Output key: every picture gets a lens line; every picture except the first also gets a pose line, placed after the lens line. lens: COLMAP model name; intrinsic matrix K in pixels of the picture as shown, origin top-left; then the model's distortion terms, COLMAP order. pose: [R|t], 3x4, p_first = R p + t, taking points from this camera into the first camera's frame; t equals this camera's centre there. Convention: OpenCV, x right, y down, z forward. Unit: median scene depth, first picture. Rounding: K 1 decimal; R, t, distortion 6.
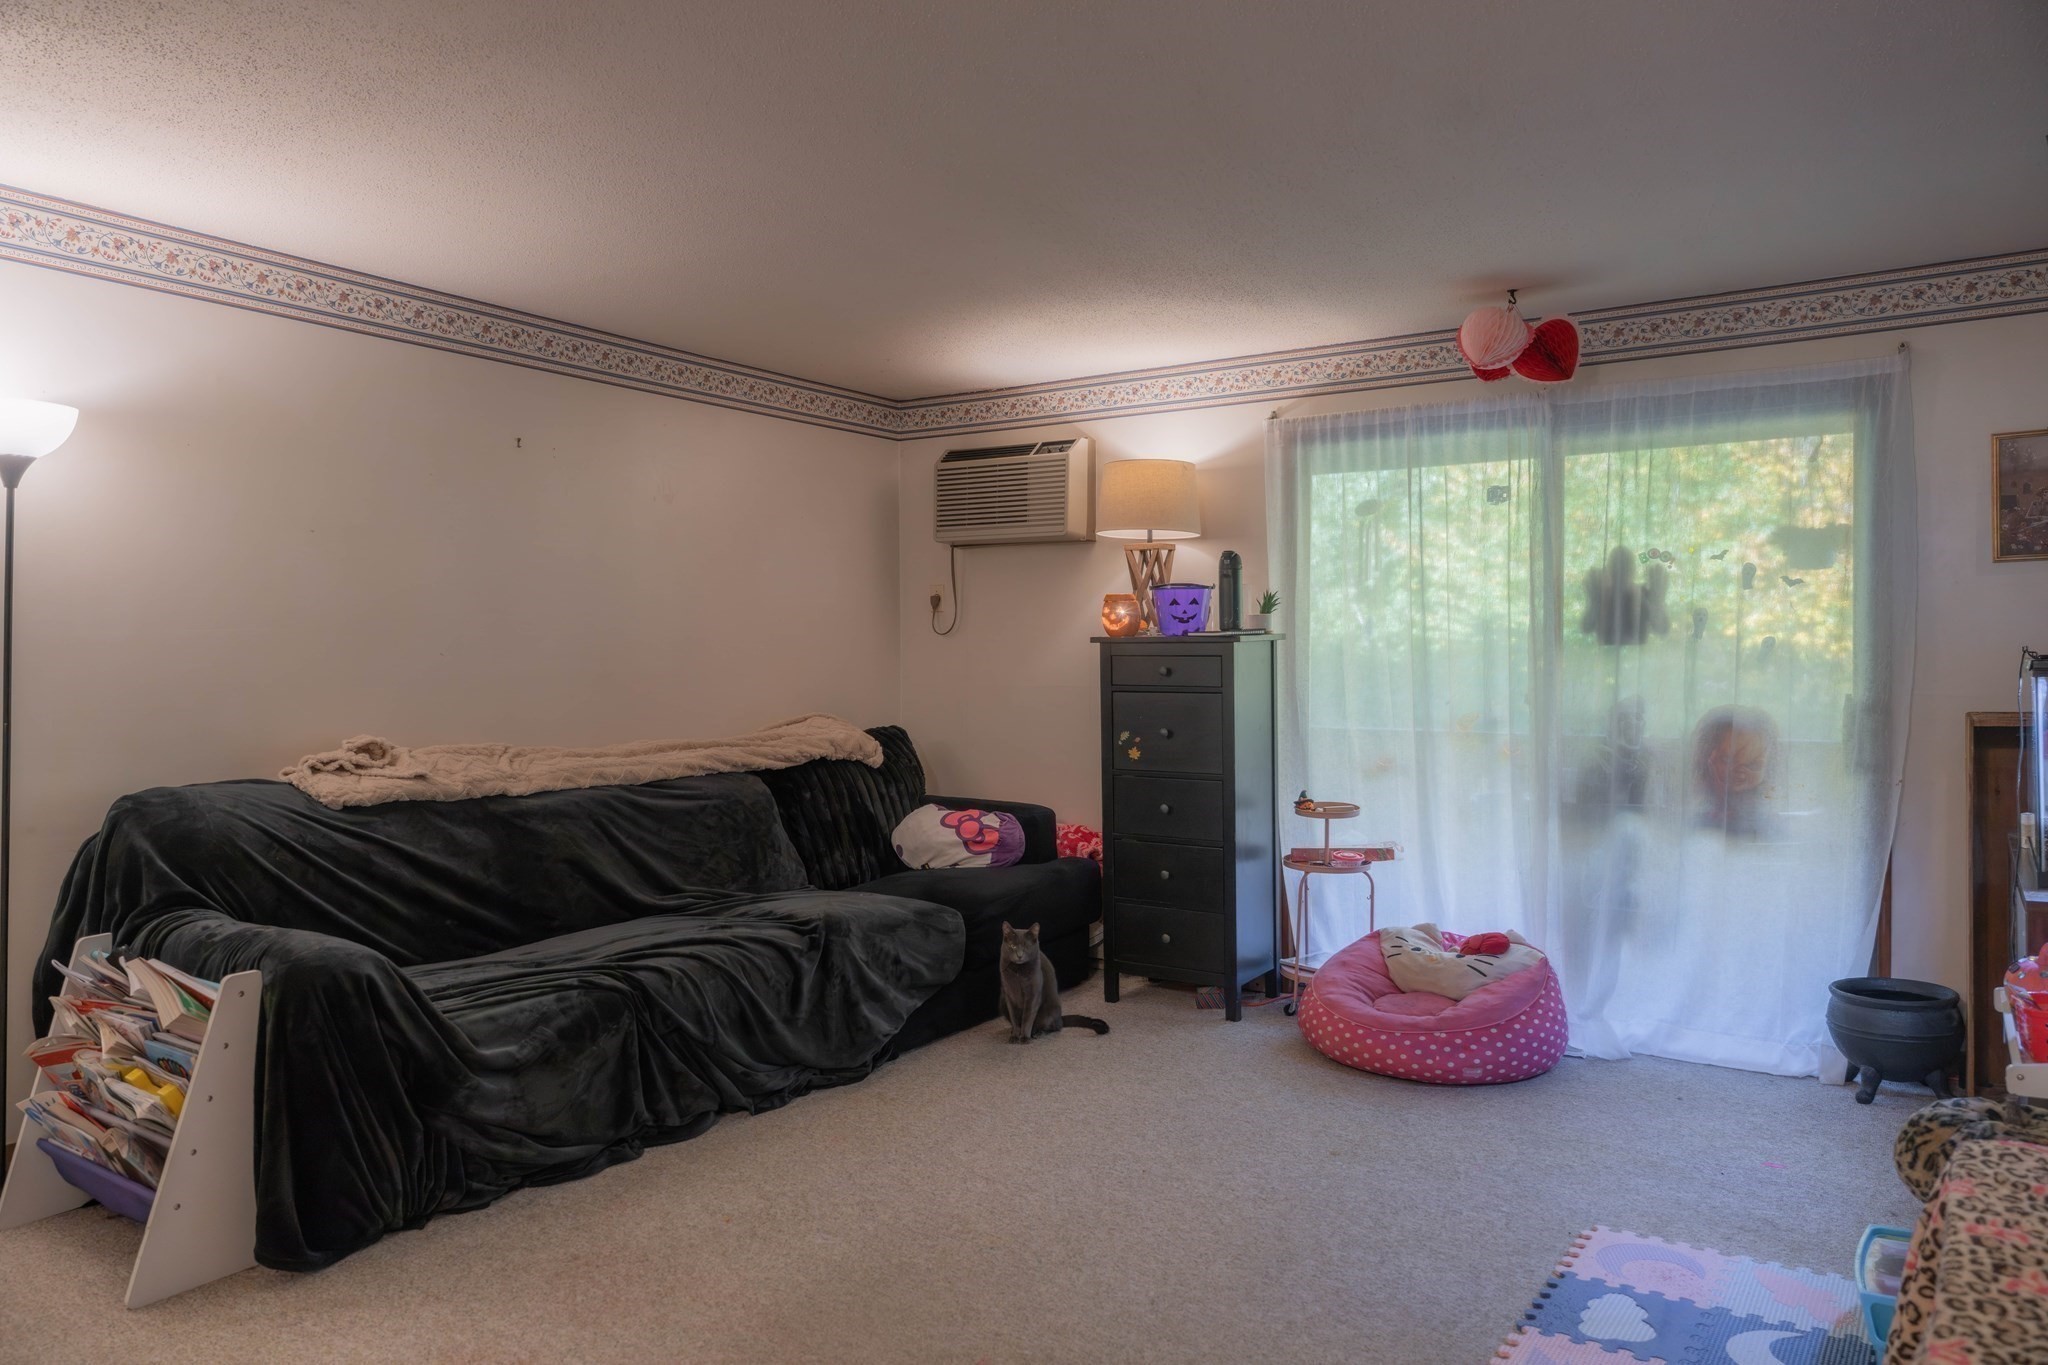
lens RADIAL K [[1412.0, 0, 1024.0], [0, 1412.0, 682.5], [0, 0, 1]] dist [0.034435, -0.051444]
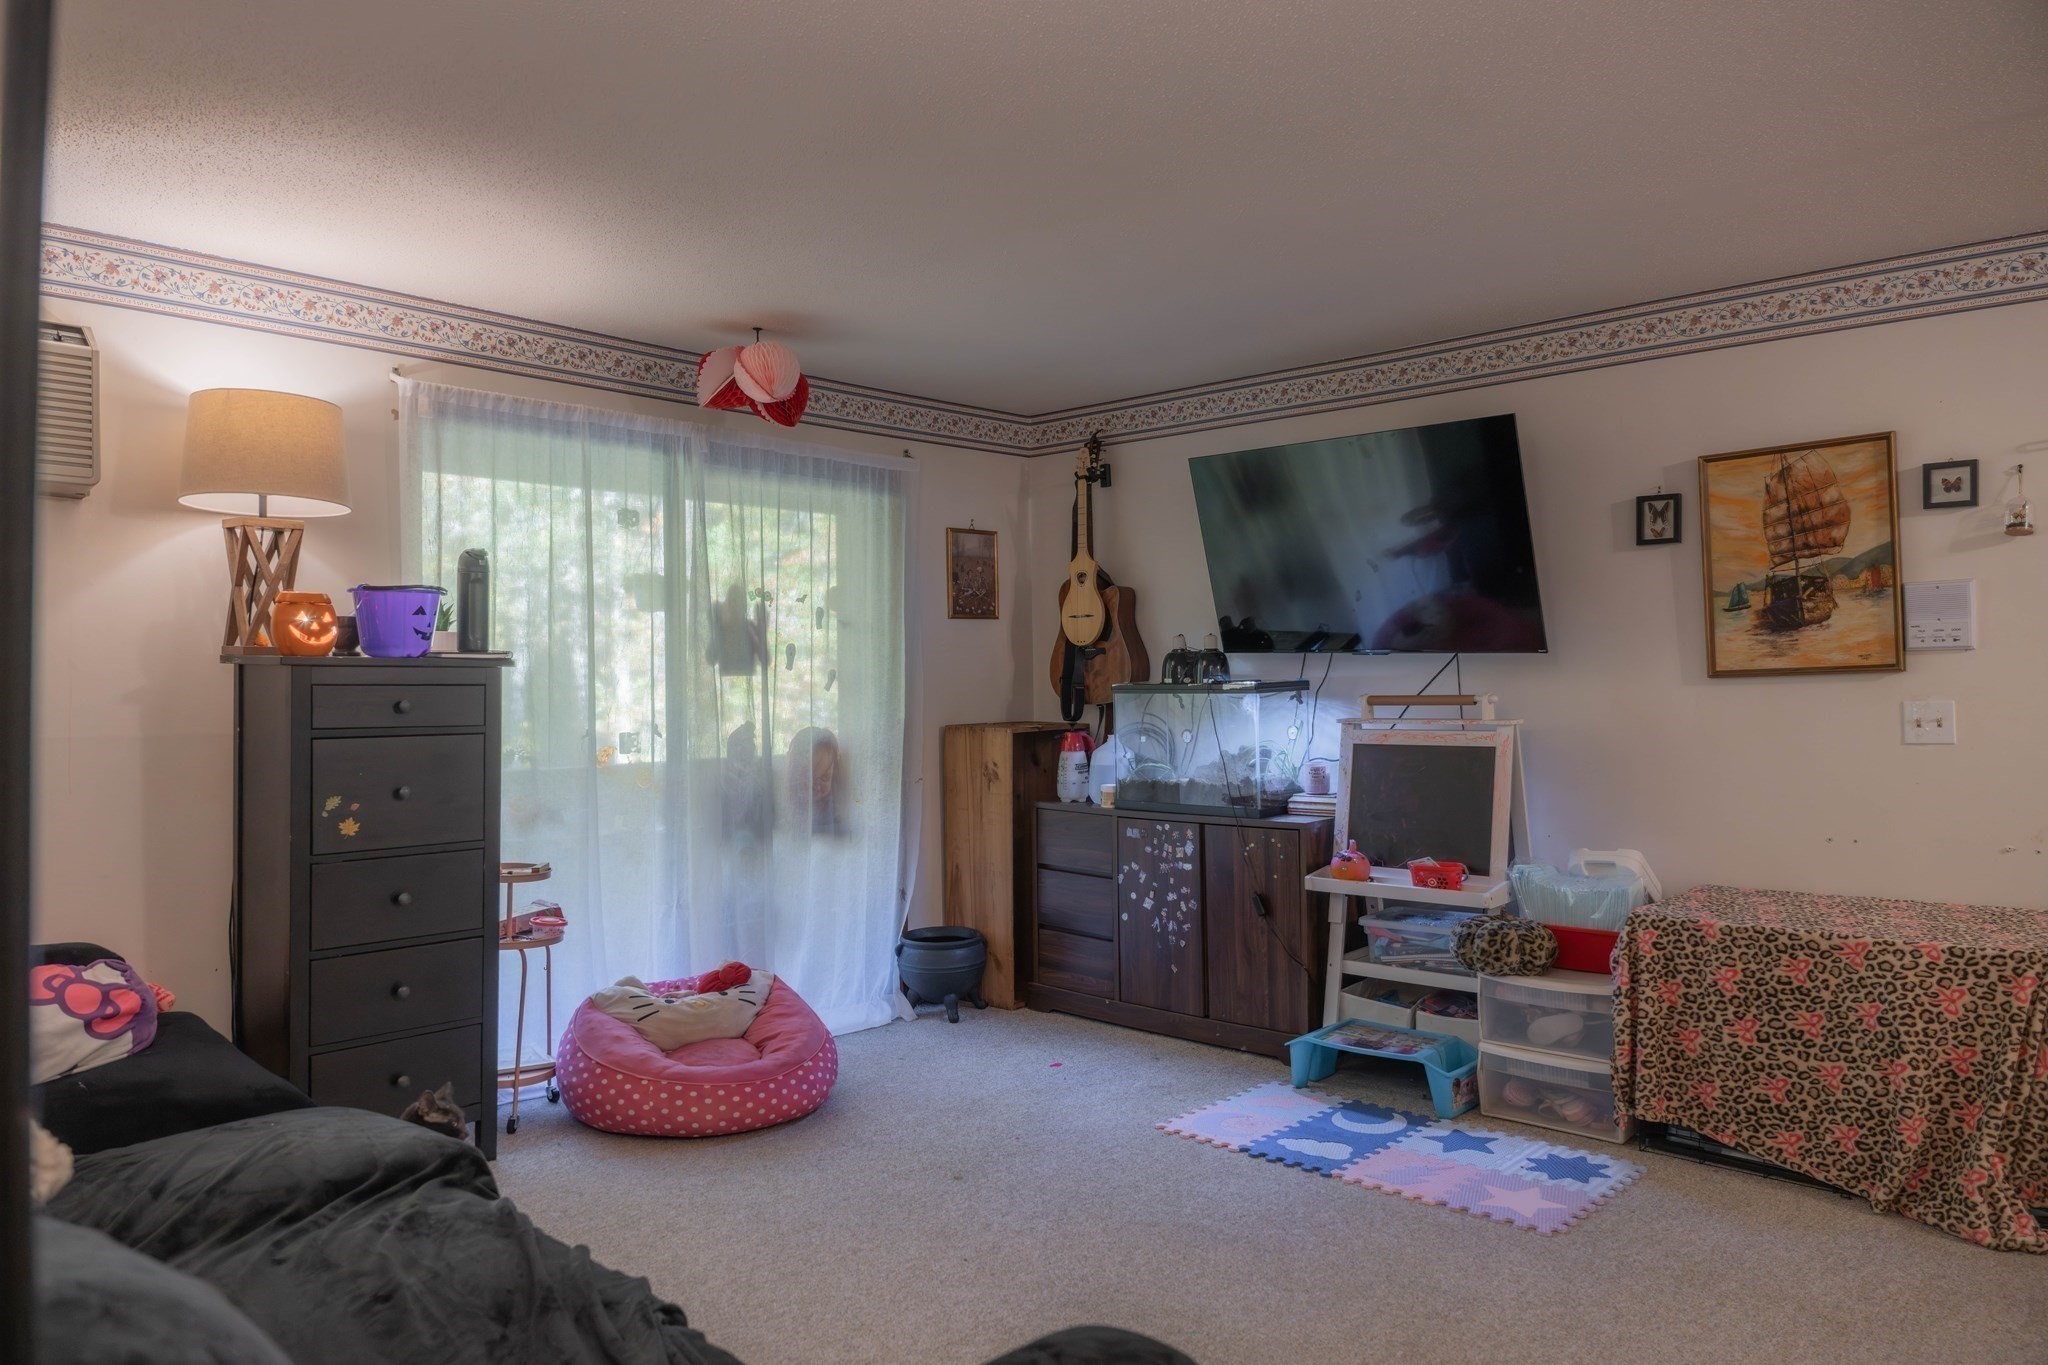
lens RADIAL K [[1383.4, 0, 1034.8], [0, 1383.4, 690.2], [0, 0, 1]] dist [0.006408, -0.005179]
pose [[0.161223, 0.001896, 0.986916, -0.777161], [0.029236, 0.999550, -0.006696, -0.002663], [-0.986485, 0.029934, 0.161095, 0.826129]]
